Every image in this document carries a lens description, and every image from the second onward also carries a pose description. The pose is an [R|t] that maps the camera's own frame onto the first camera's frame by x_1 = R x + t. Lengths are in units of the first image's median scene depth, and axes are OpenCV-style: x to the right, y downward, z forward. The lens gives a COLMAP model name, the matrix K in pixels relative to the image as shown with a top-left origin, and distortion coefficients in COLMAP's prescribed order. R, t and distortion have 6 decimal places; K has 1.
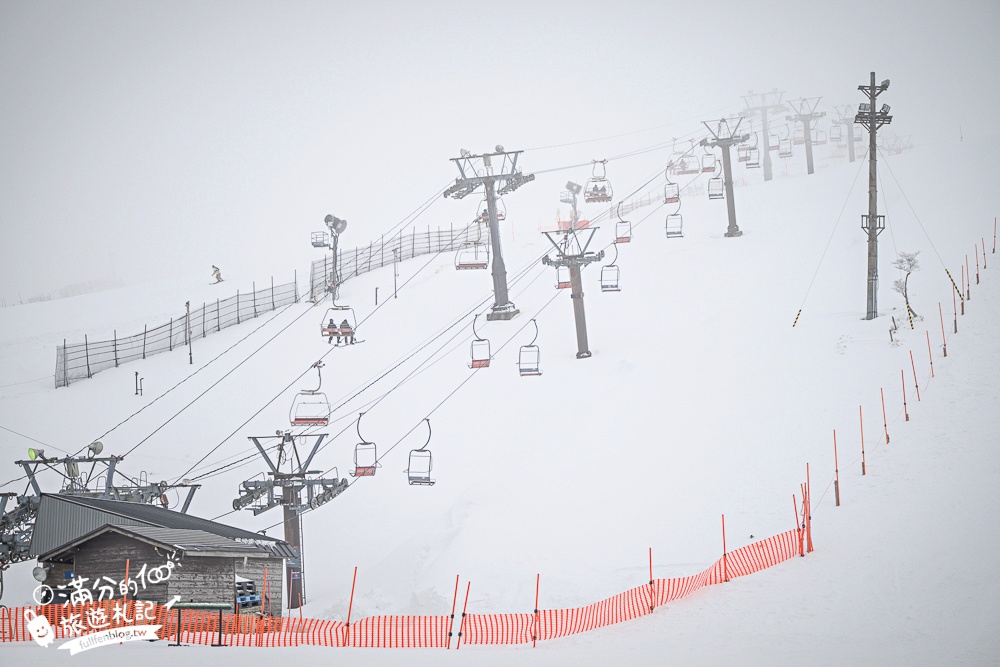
lens RADIAL K [[1615.6, 0, 500.0], [0, 1615.6, 333.5], [0, 0, 1]] dist [-0.002851, -0.032128]
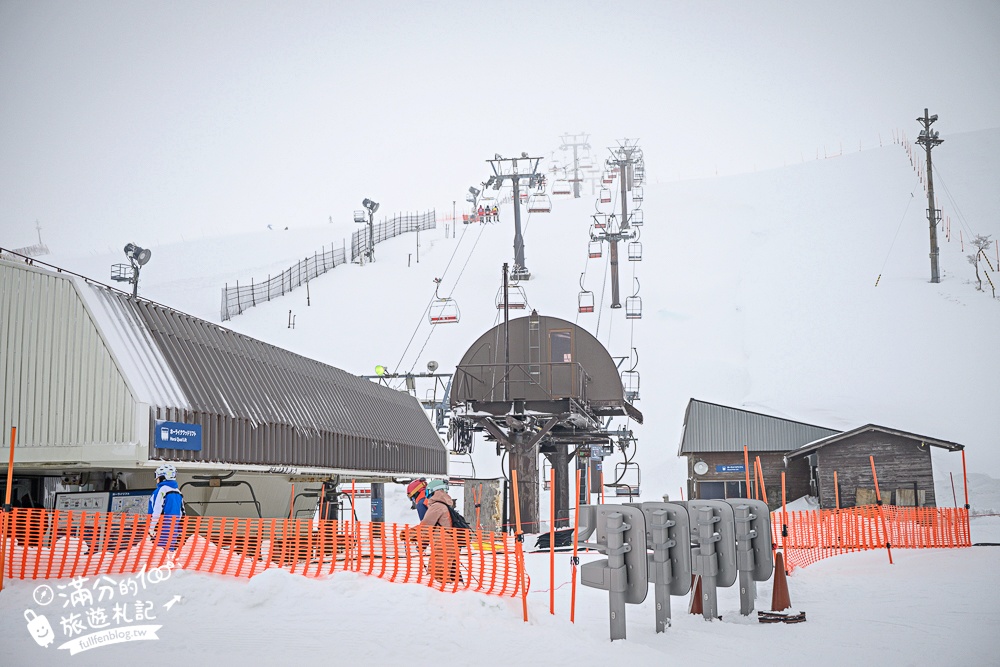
lens RADIAL K [[1079.0, 0, 500.0], [0, 1079.0, 333.5], [0, 0, 1]] dist [-0.001357, 0.010806]
pose [[0.967301, 0.019770, 0.252859, -0.261823], [-0.026734, 0.999351, 0.024135, 0.016090], [-0.252218, -0.030106, 0.967202, 0.124396]]
